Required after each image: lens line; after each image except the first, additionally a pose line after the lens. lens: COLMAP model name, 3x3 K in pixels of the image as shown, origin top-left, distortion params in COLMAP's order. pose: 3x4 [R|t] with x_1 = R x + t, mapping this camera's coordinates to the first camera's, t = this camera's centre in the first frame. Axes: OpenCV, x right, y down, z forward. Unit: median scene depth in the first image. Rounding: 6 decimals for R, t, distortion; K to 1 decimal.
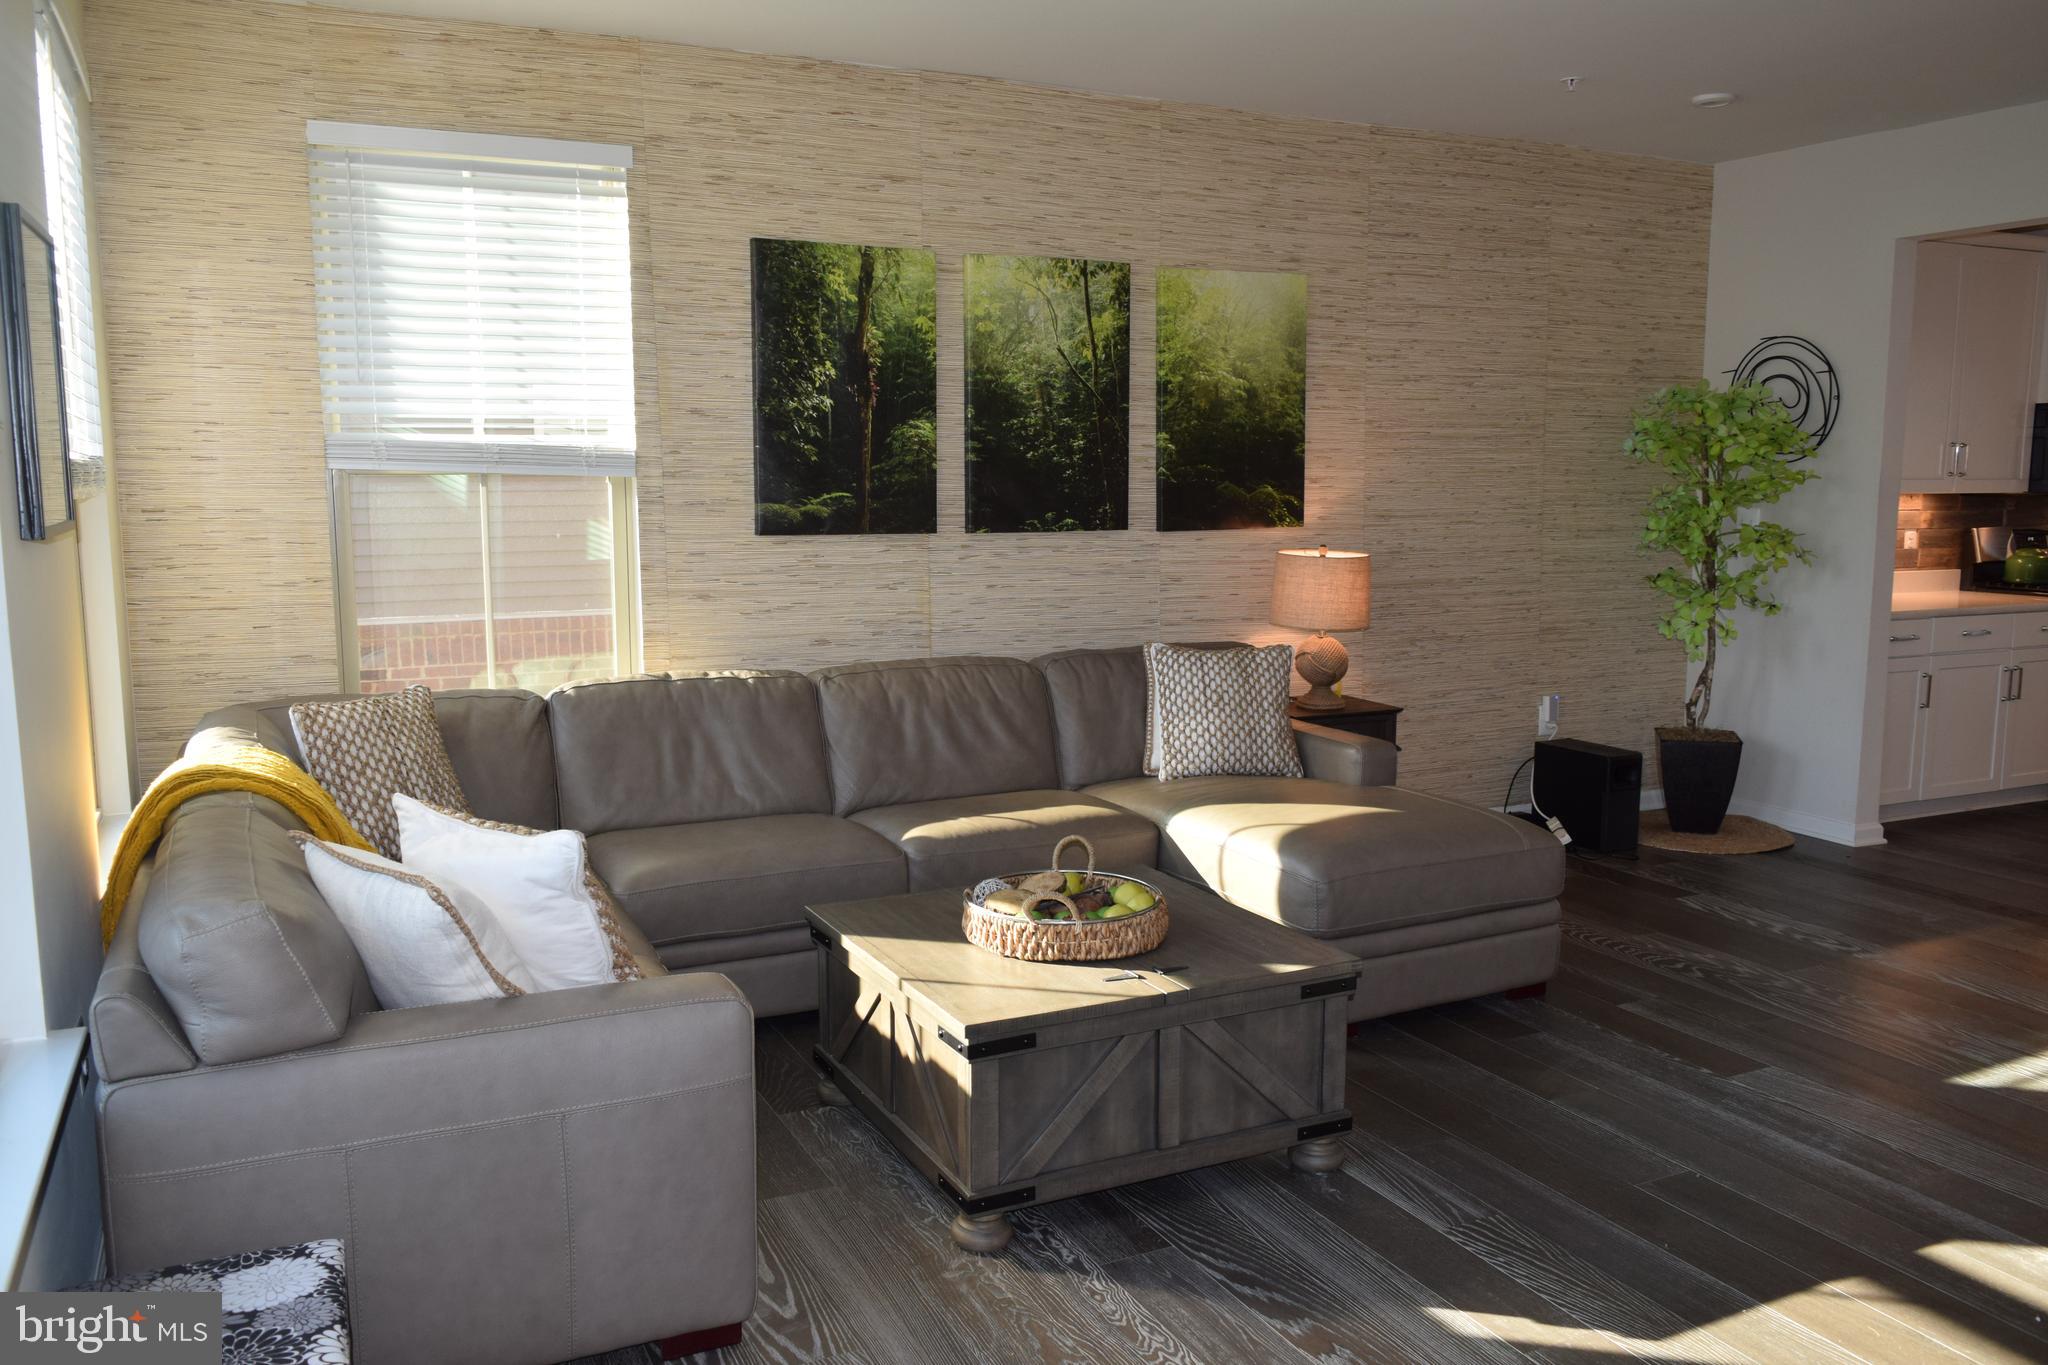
lens RADIAL K [[1569.3, 0, 1016.5], [0, 1569.3, 684.4], [0, 0, 1]] dist [-0.024665, 0.008686]
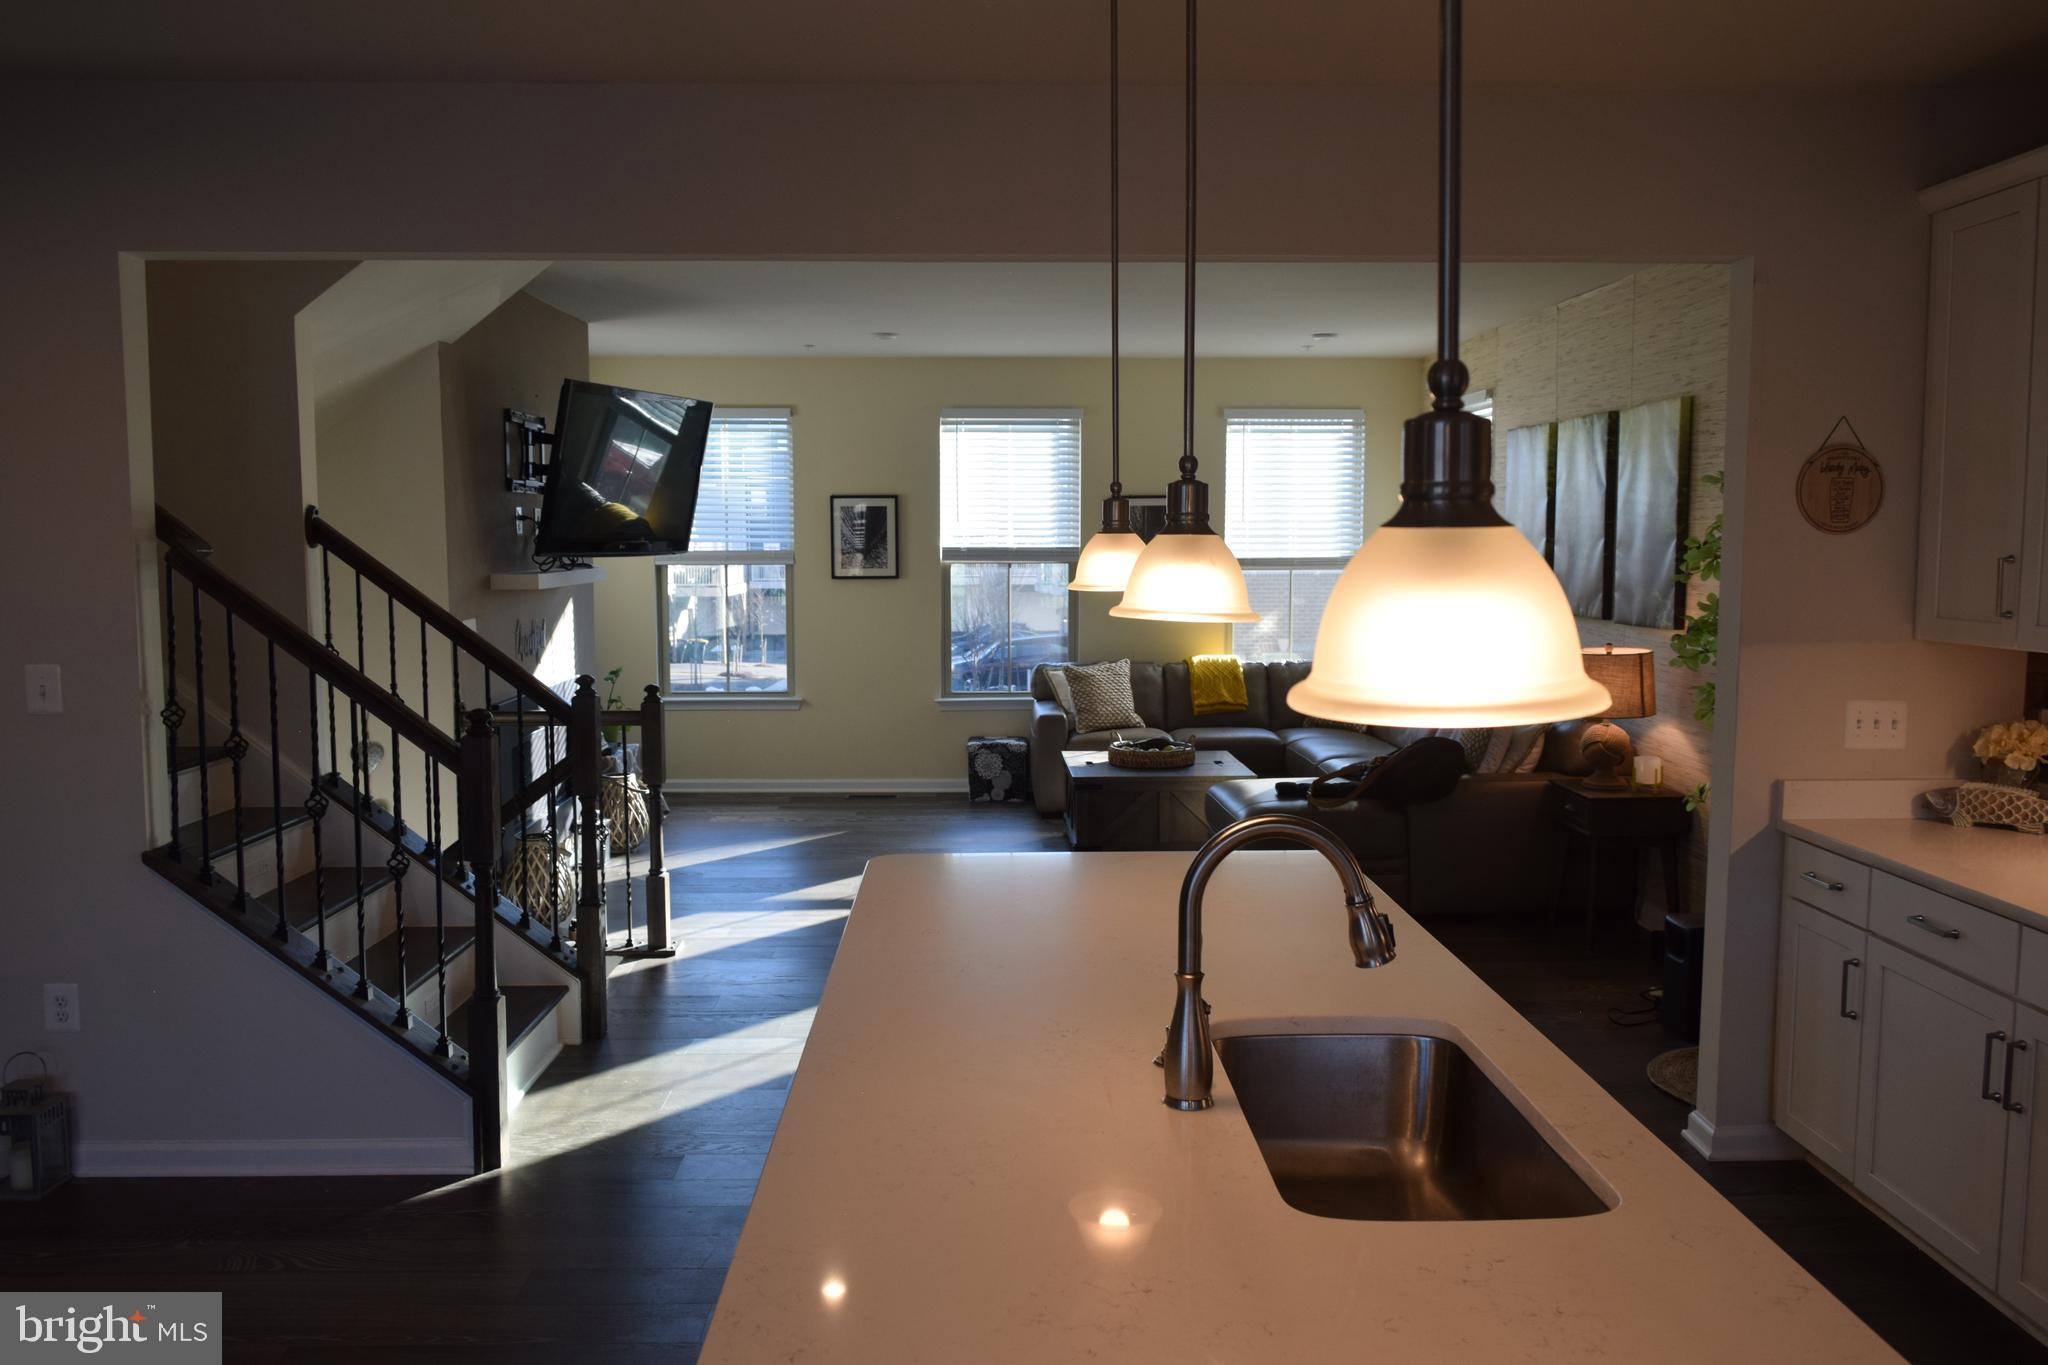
lens RADIAL K [[1569.3, 0, 1025.4], [0, 1569.3, 679.0], [0, 0, 1]] dist [-0.024665, 0.008686]
pose [[-0.403522, 0.086515, -0.910871, 1.447146], [-0.117707, 0.982339, 0.145448, -0.185161], [0.907367, 0.165907, -0.386212, 1.101688]]
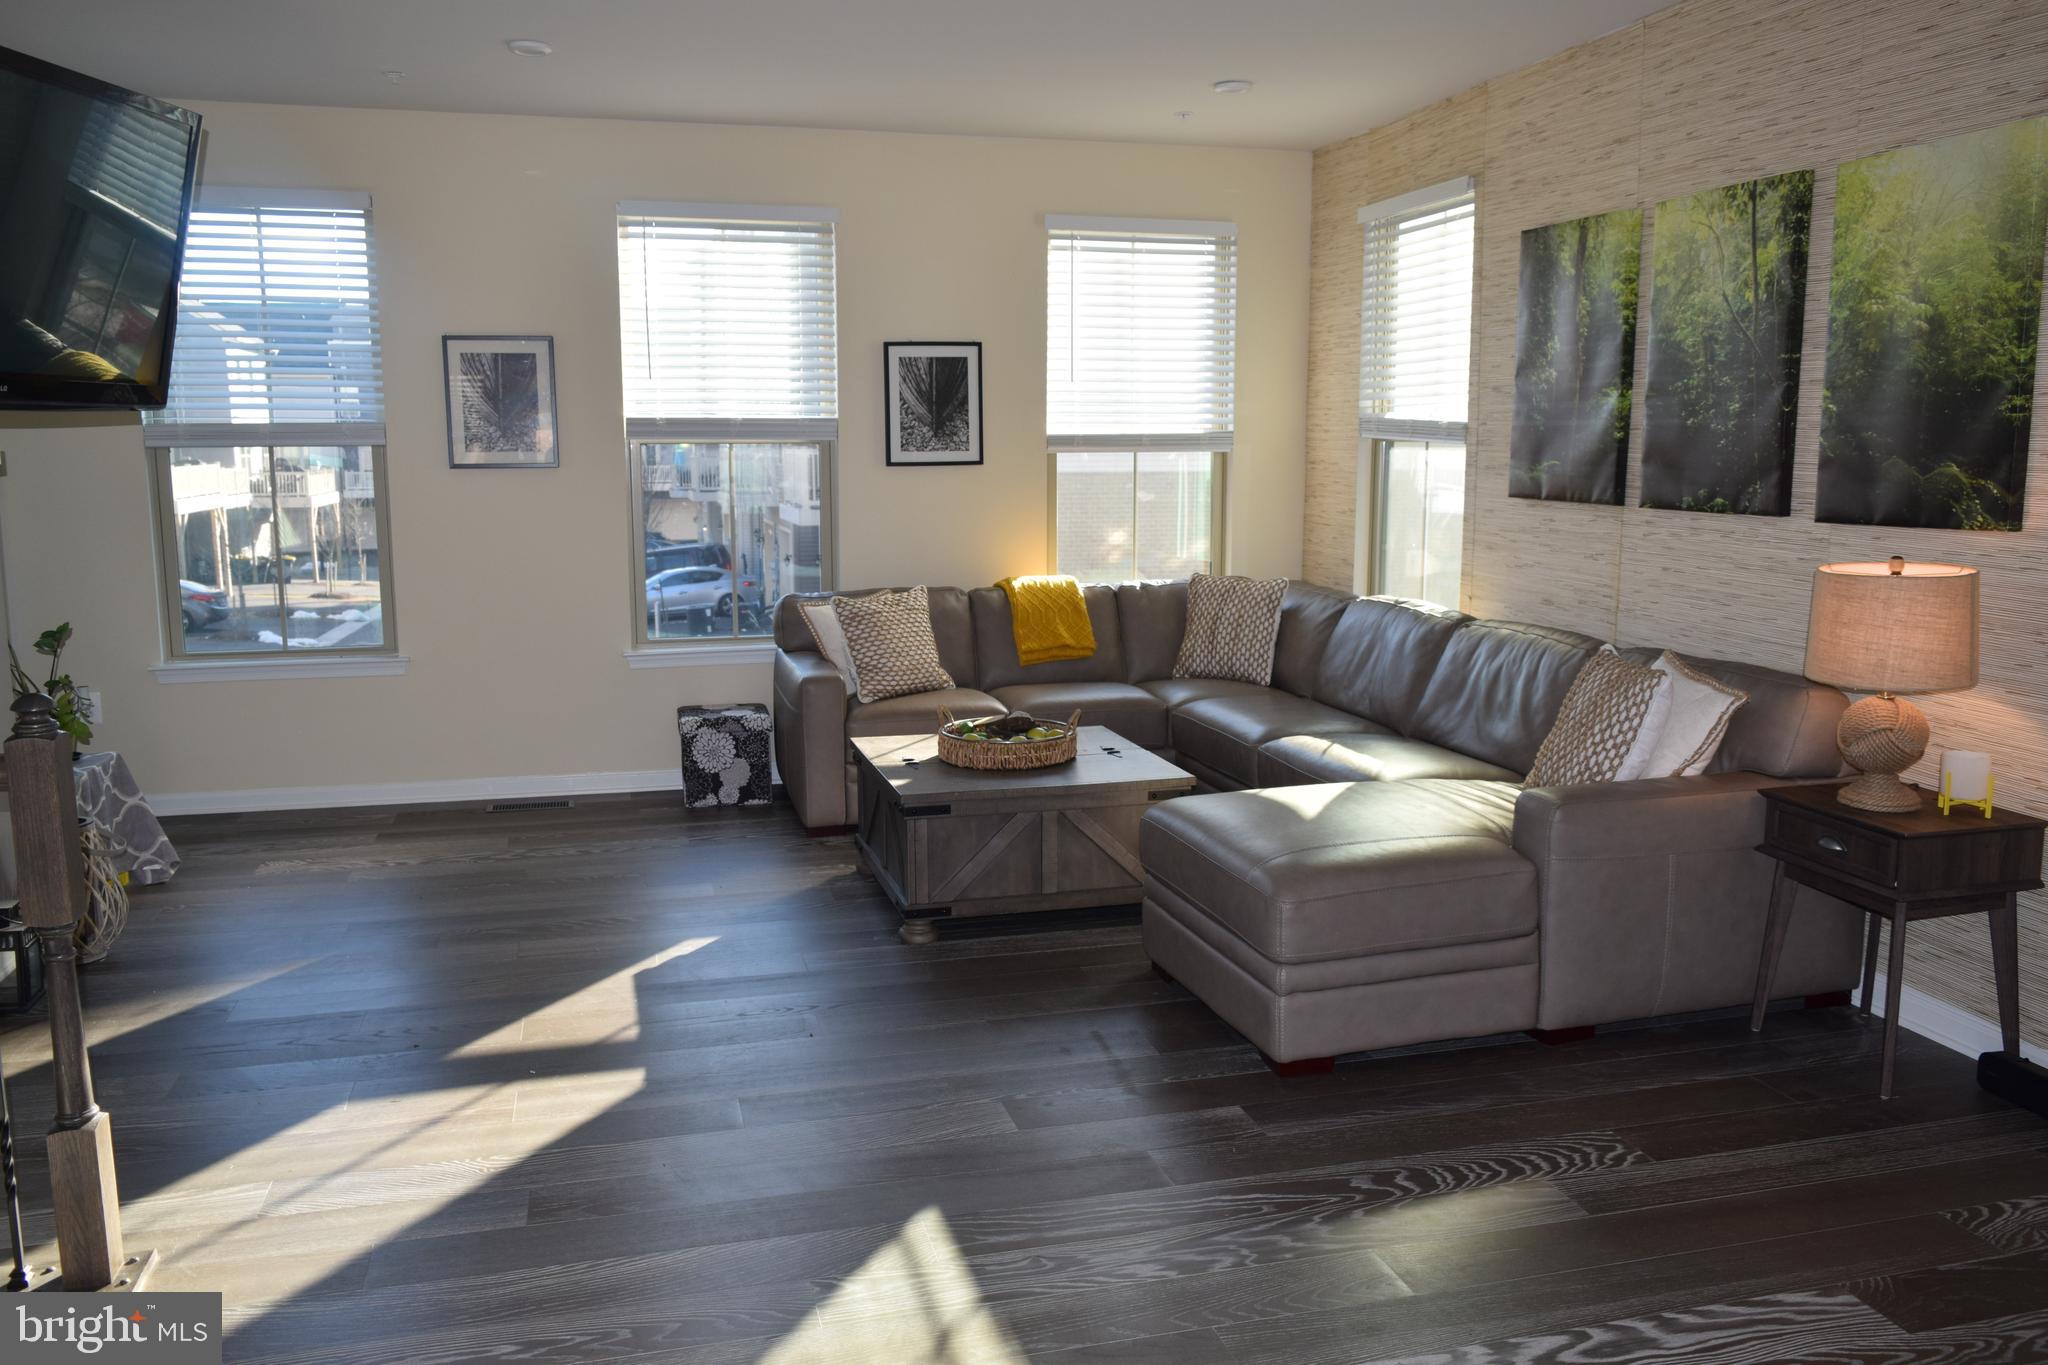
lens RADIAL K [[1569.3, 0, 1016.8], [0, 1569.3, 688.0], [0, 0, 1]] dist [-0.024665, 0.008686]
pose [[-0.185058, 0.156340, -0.970212, 0.929640], [-0.127014, 0.975179, 0.181367, -0.110854], [0.974485, 0.156794, -0.160608, 0.789847]]
